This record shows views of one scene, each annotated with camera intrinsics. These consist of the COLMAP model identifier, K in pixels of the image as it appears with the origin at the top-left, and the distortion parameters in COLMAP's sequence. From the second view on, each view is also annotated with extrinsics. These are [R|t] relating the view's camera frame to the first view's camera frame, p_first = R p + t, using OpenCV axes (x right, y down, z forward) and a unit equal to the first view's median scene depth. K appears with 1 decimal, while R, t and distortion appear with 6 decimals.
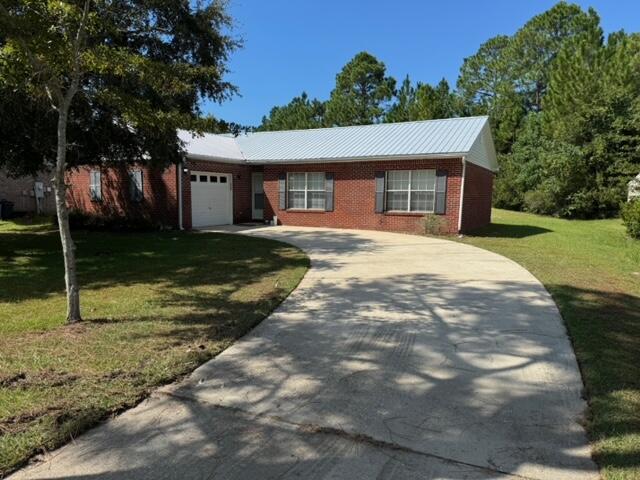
lens RADIAL K [[456.0, 0, 320.0], [0, 456.0, 240.0], [0, 0, 1]] dist [-0.000920, -0.003851]
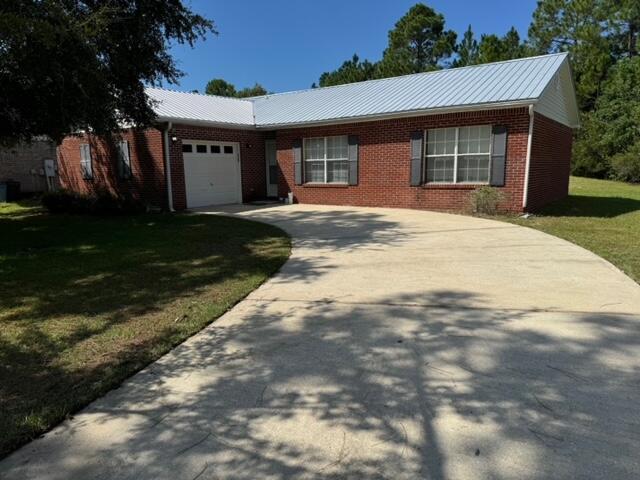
lens RADIAL K [[456.0, 0, 320.0], [0, 456.0, 240.0], [0, 0, 1]] dist [-0.000920, -0.003851]
pose [[0.990592, -0.005313, -0.136748, 0.068873], [0.013398, 0.998211, 0.058270, -0.014107], [0.136194, -0.059554, 0.988891, 0.193552]]
